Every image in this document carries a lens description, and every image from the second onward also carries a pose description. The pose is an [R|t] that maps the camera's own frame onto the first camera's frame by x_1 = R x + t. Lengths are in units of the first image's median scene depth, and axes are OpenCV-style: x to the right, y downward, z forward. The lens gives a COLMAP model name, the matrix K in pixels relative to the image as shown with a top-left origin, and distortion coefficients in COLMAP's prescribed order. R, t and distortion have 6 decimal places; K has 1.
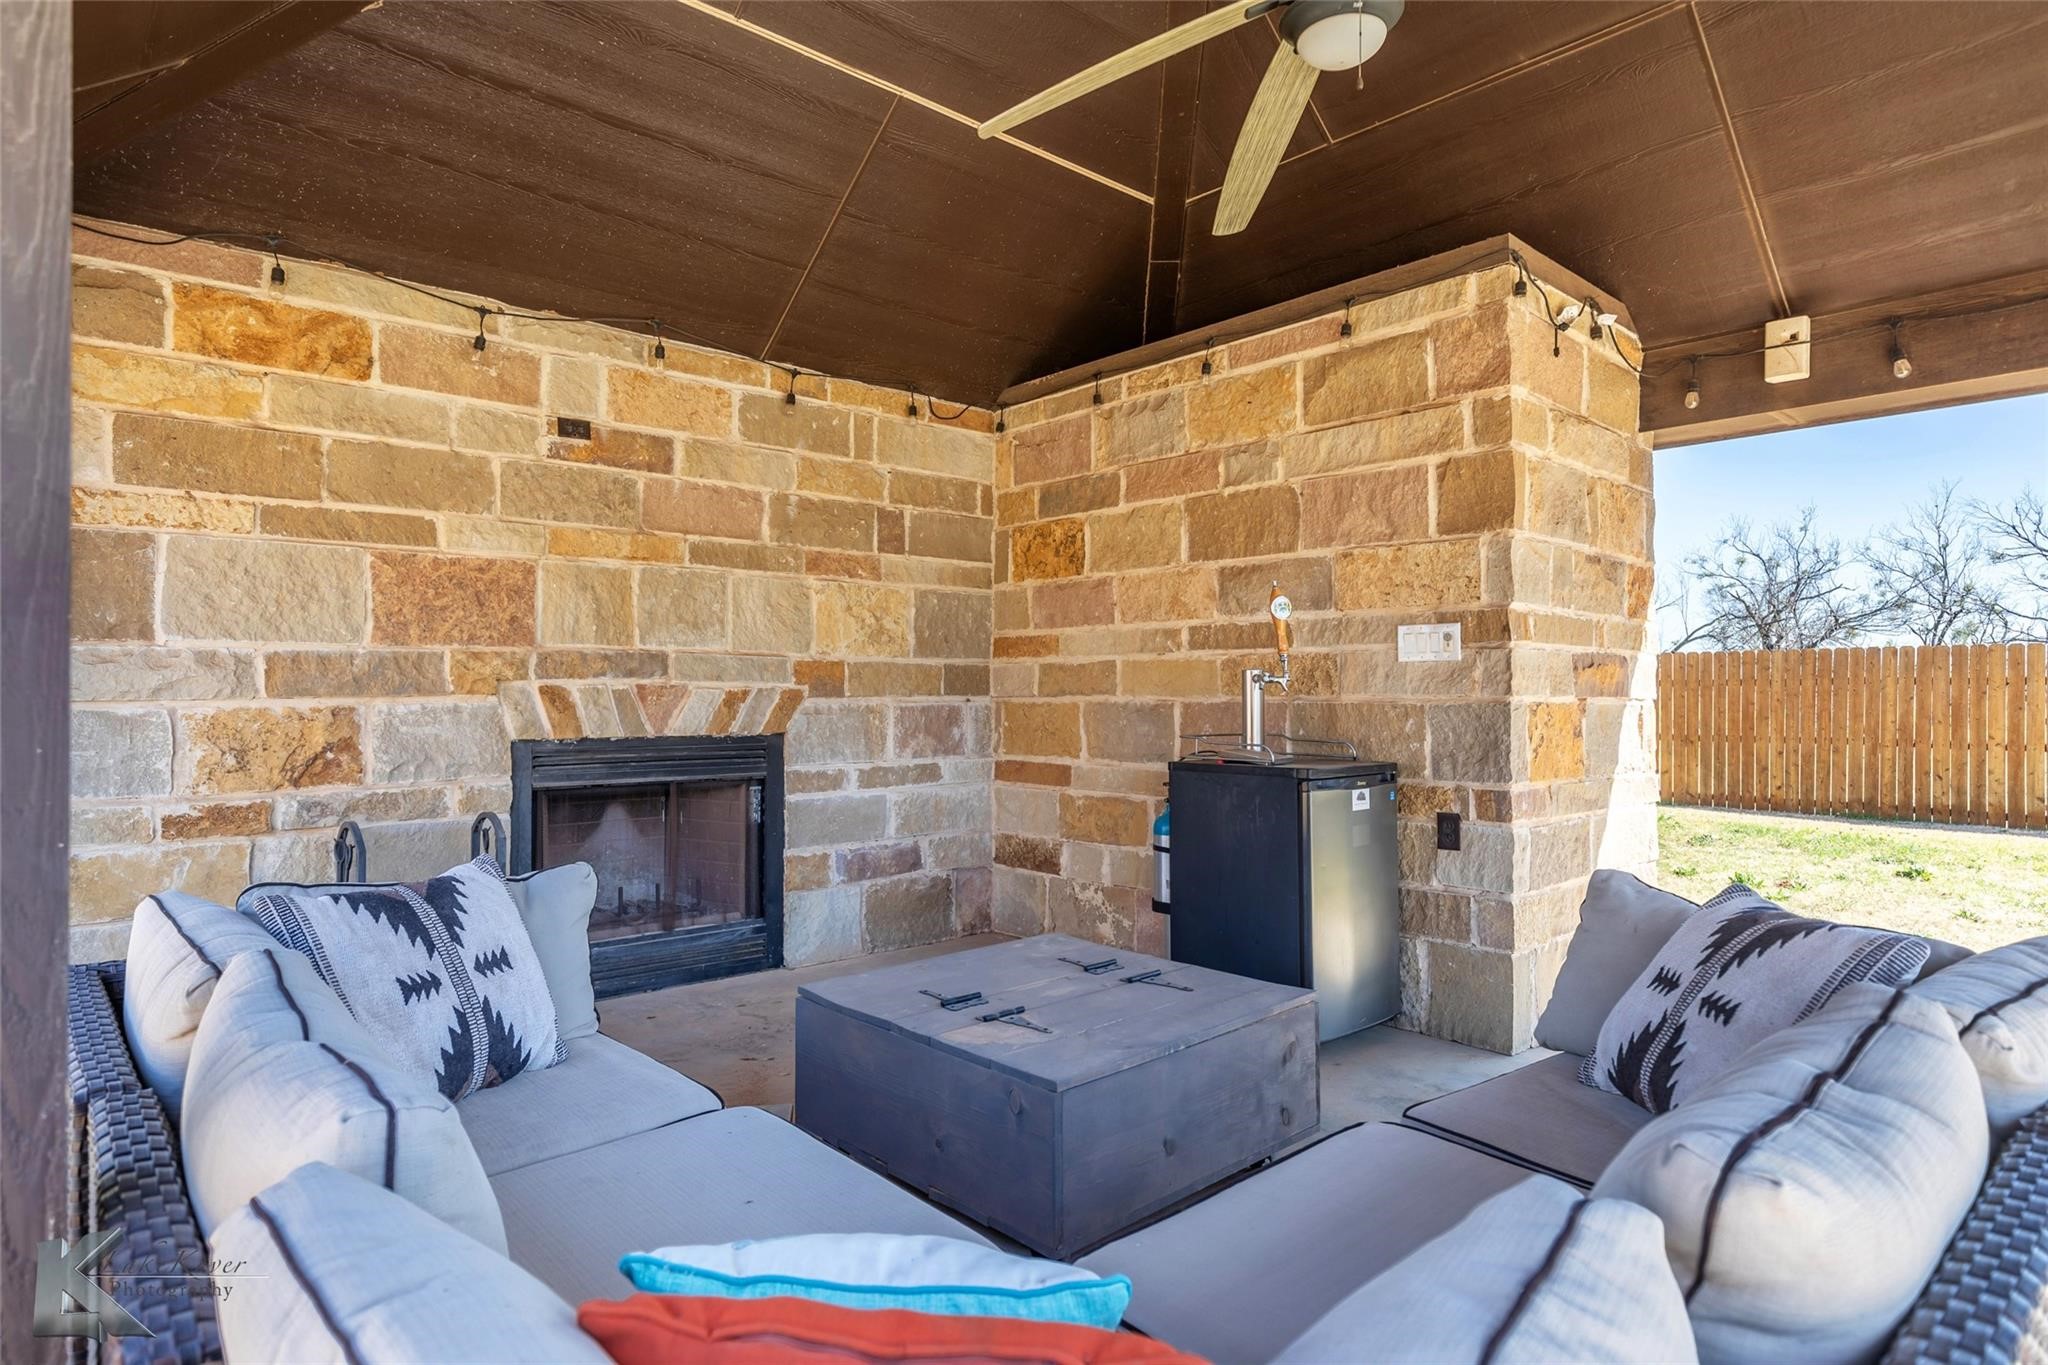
lens RADIAL K [[1134.7, 0, 1016.1], [0, 1134.7, 681.9], [0, 0, 1]] dist [0.008385, 0.000733]
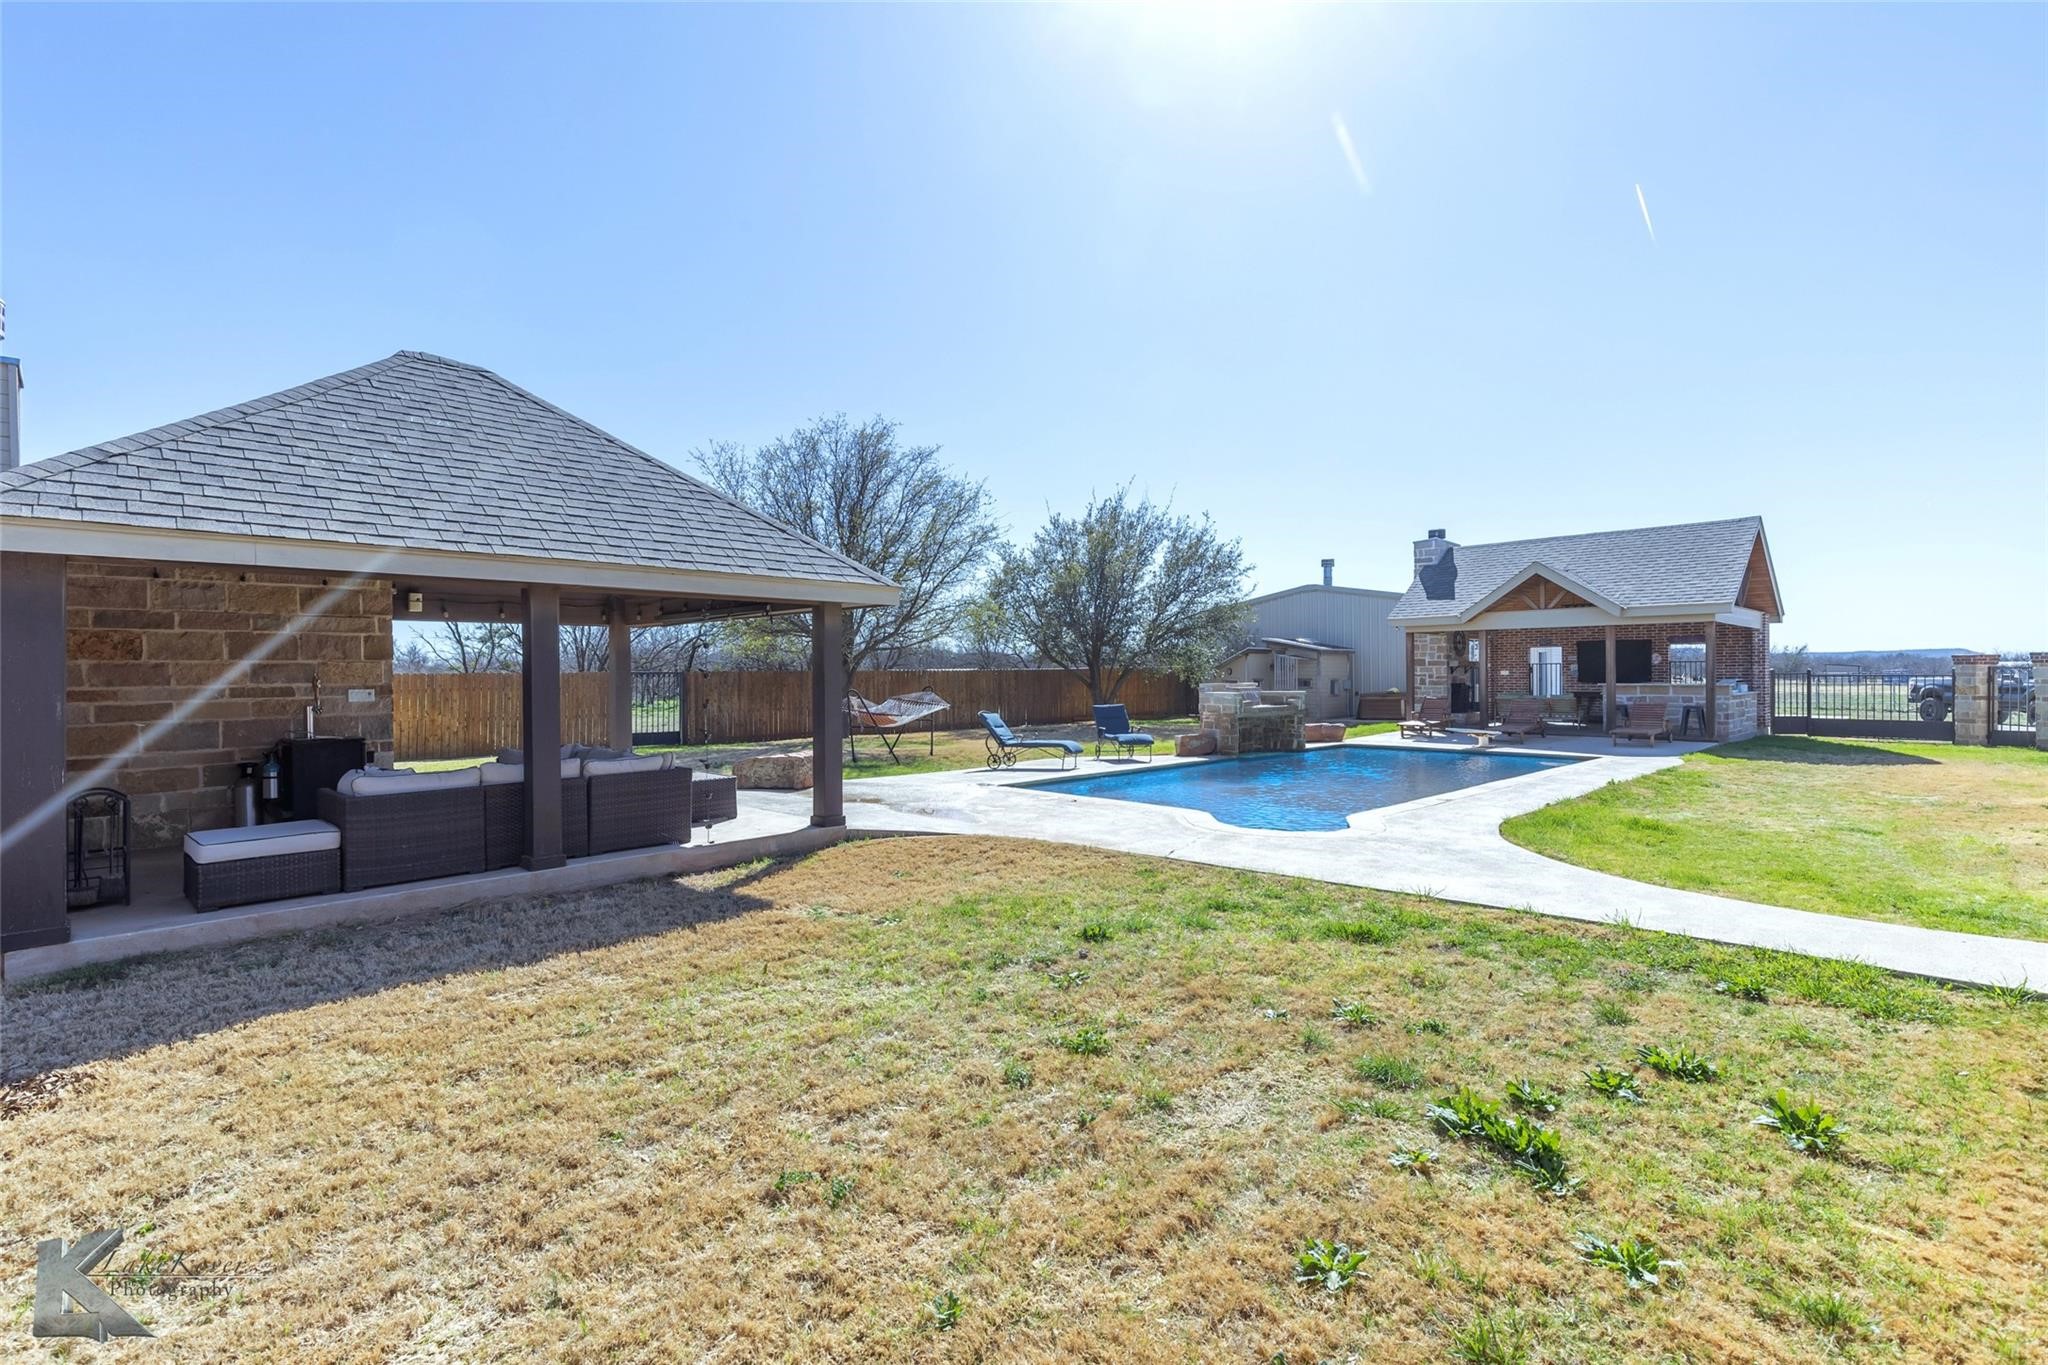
lens RADIAL K [[929.3, 0, 1016.8], [0, 929.3, 679.7], [0, 0, 1]] dist [0.005394, -0.002003]
pose [[-0.071551, -0.004320, 0.997428, -1.846945], [0.005603, 0.999973, 0.004733, -0.065404], [-0.997421, 0.005927, -0.071525, -0.457667]]
